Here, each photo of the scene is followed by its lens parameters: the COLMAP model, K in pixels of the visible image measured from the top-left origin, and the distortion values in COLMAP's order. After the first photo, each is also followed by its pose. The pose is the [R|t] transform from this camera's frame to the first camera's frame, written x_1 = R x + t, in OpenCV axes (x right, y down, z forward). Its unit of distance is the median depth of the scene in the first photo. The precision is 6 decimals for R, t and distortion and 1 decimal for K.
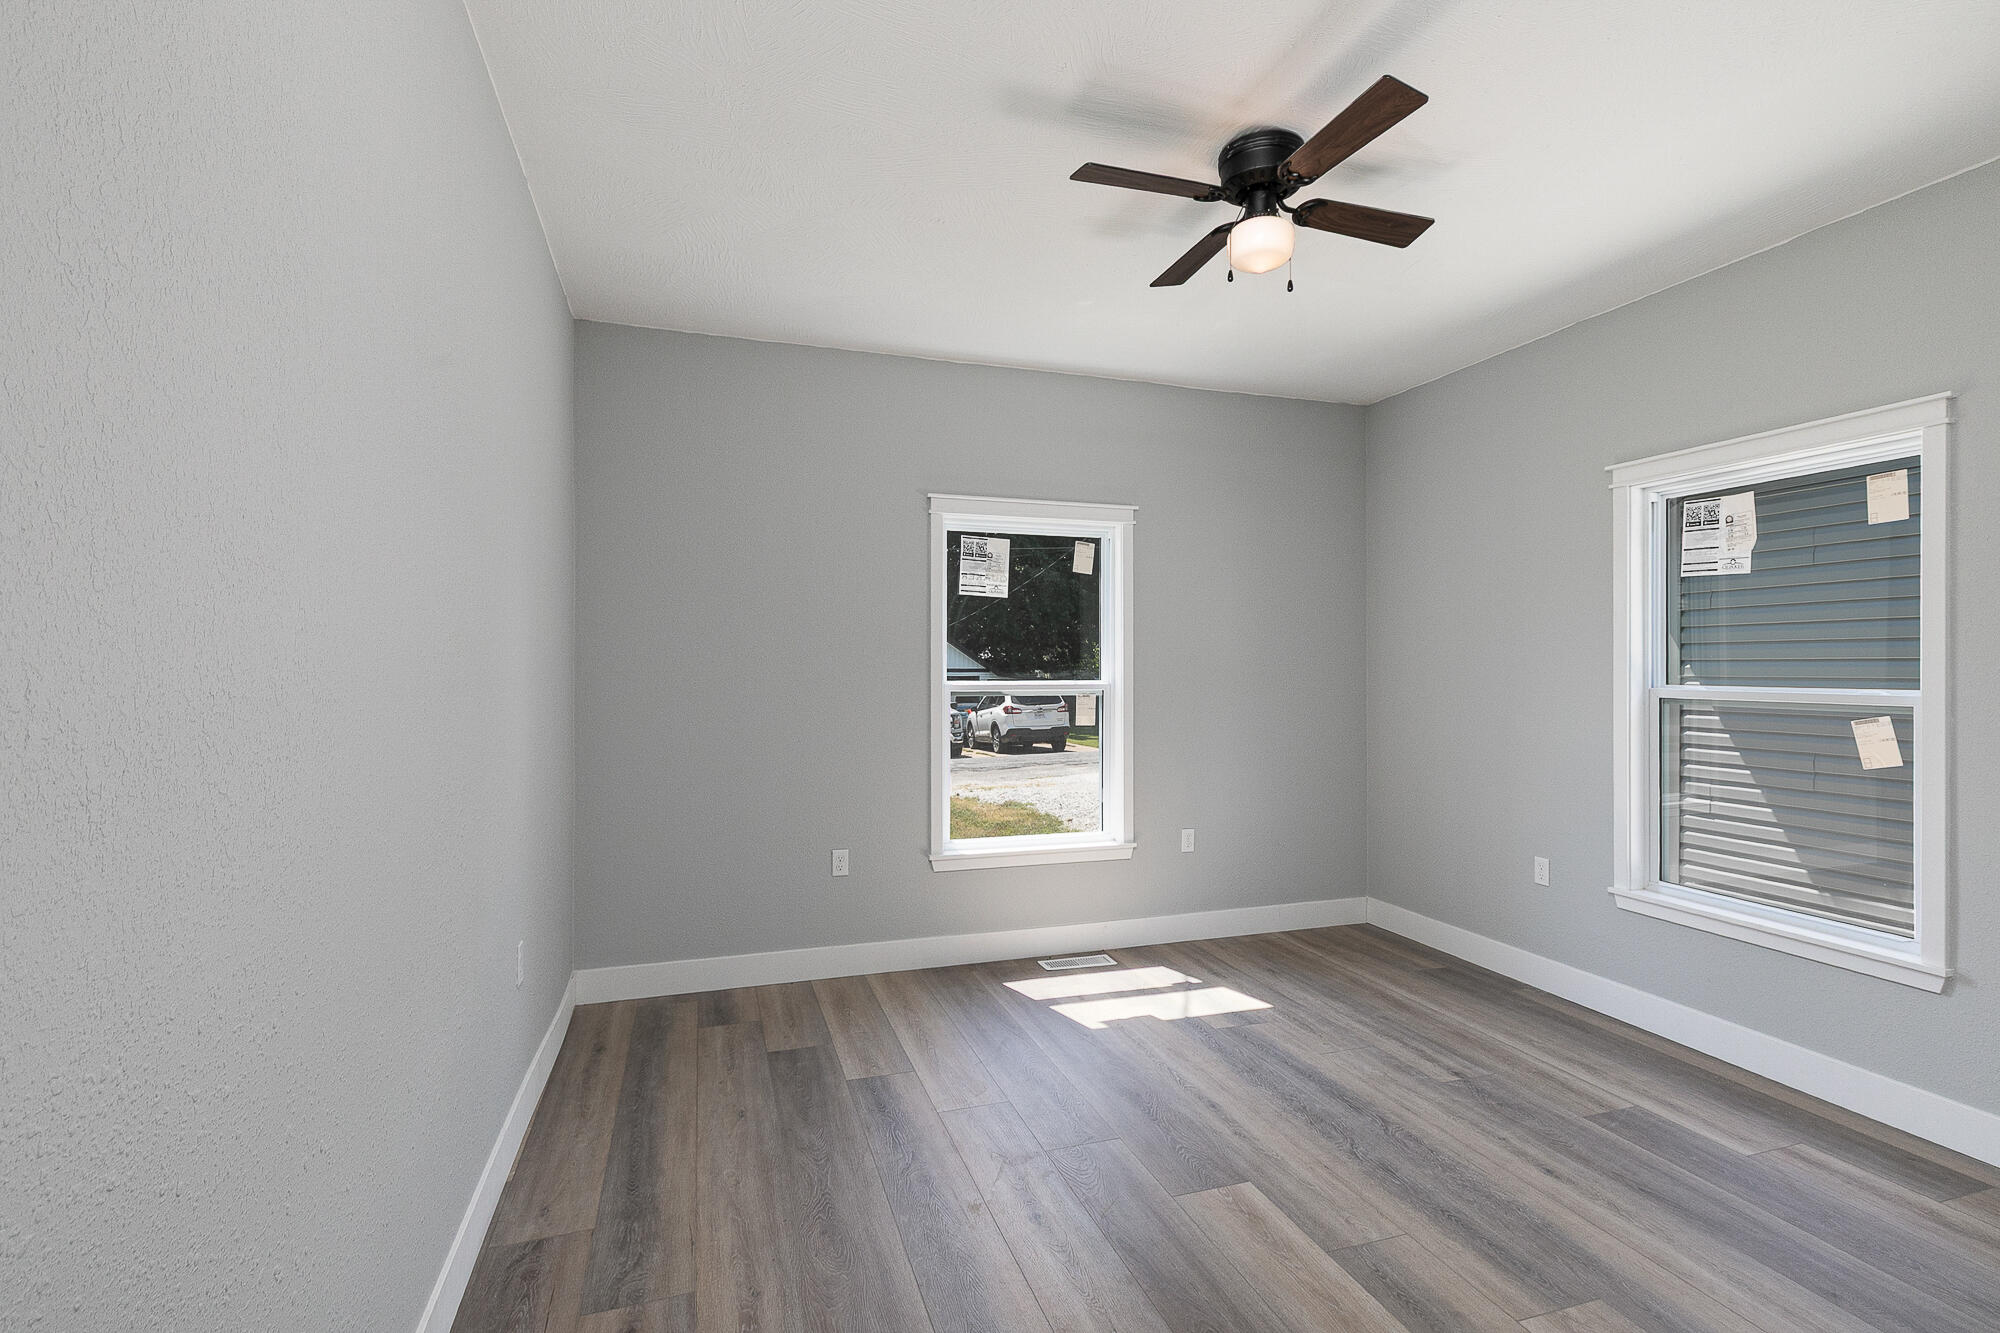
lens RADIAL K [[943.4, 0, 1006.0], [0, 943.4, 659.4], [0, 0, 1]] dist [0.002261, -0.000090]
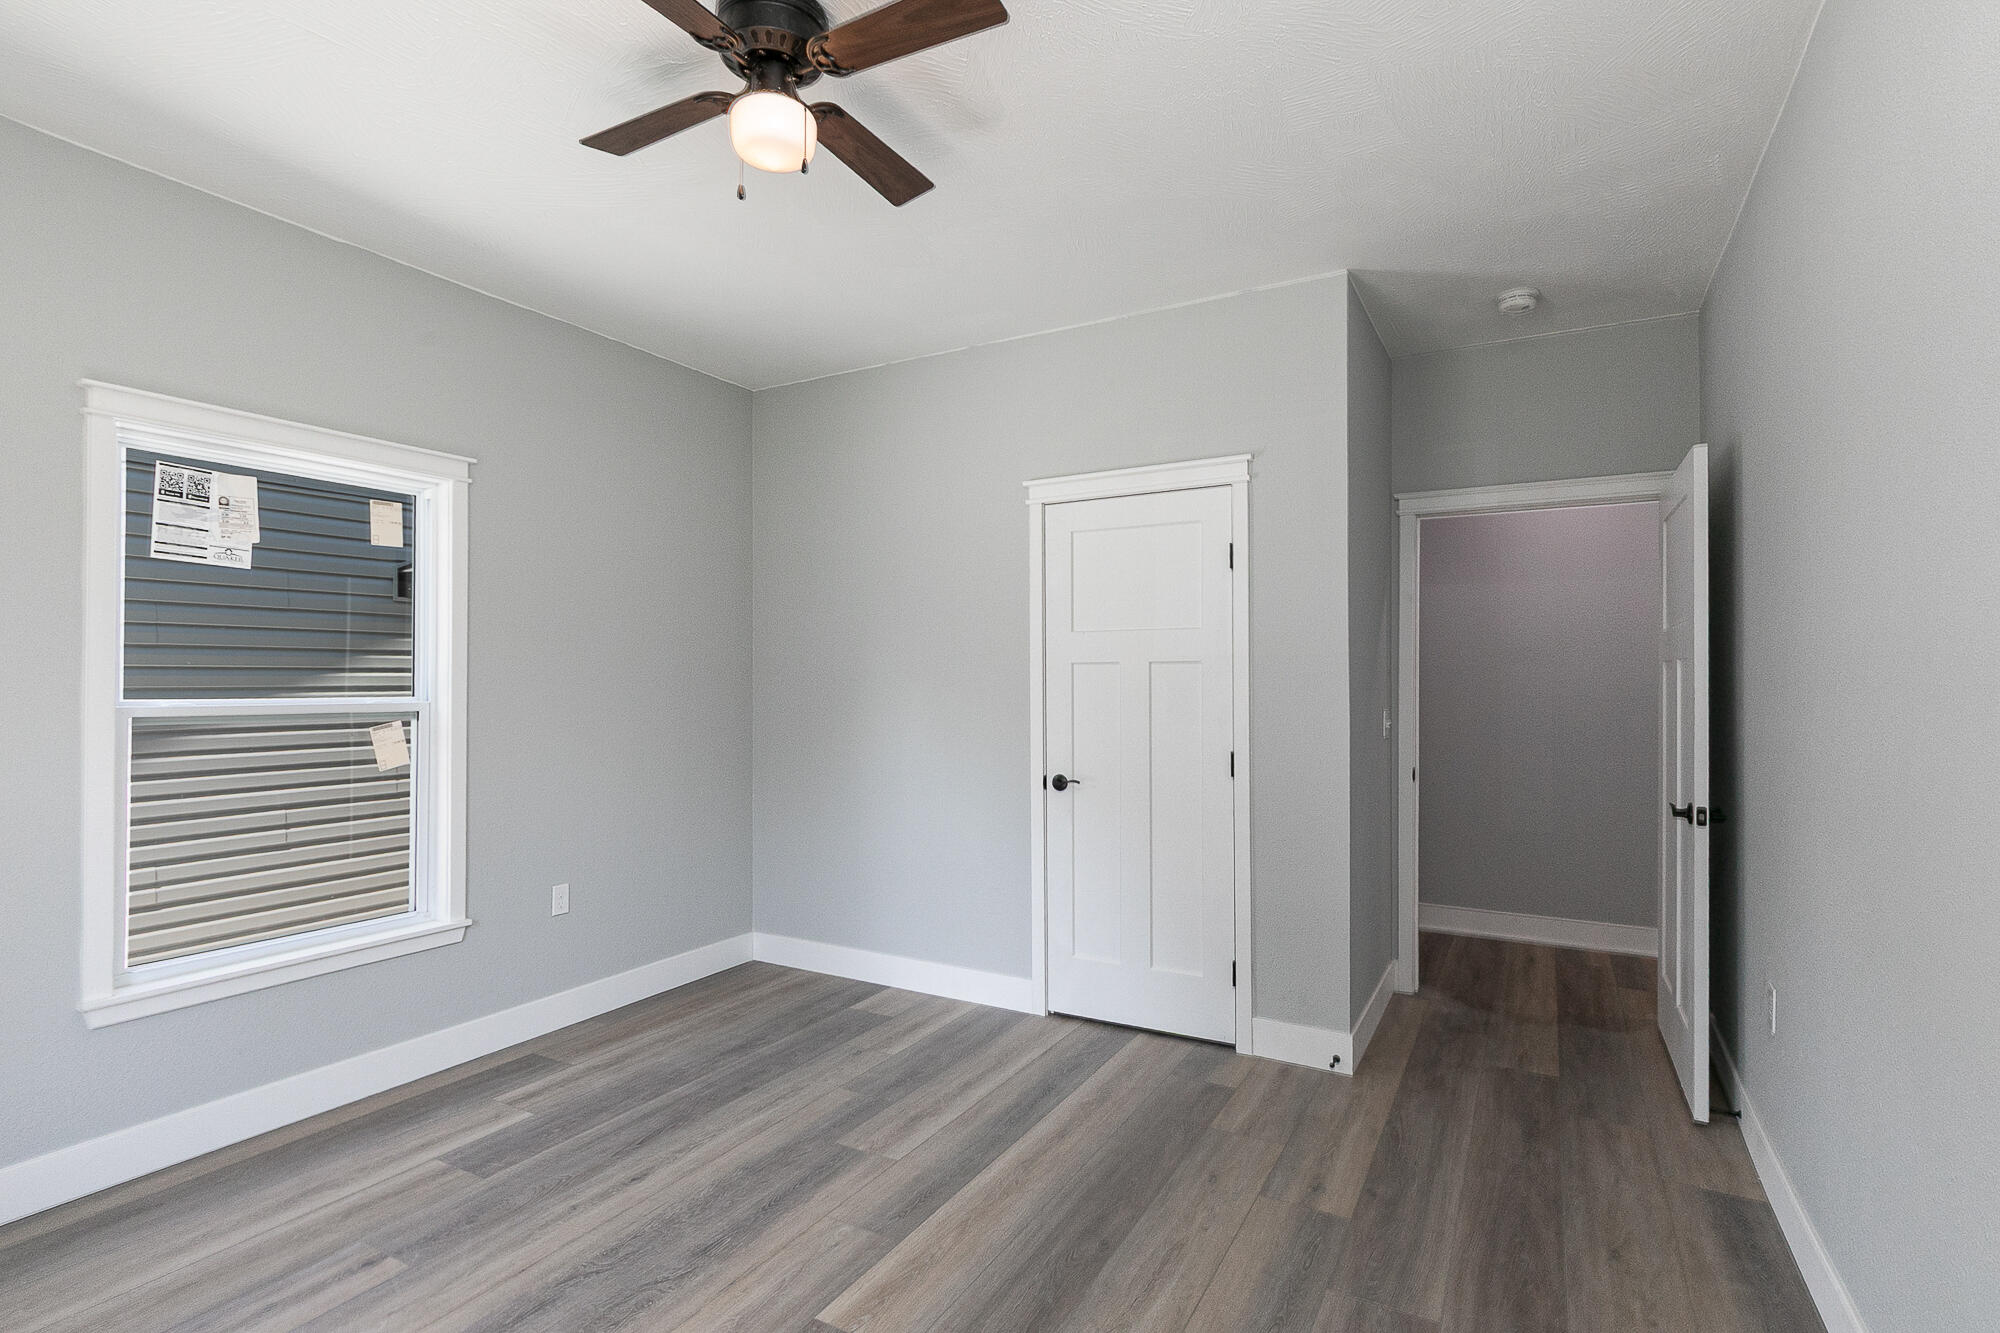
lens RADIAL K [[943.4, 0, 1013.9], [0, 943.4, 668.4], [0, 0, 1]] dist [0.002261, -0.000090]
pose [[-0.674488, 0.012196, 0.738185, -0.373926], [-0.000903, 0.999849, -0.017345, 0.017045], [-0.738285, -0.012365, -0.674376, 1.183716]]
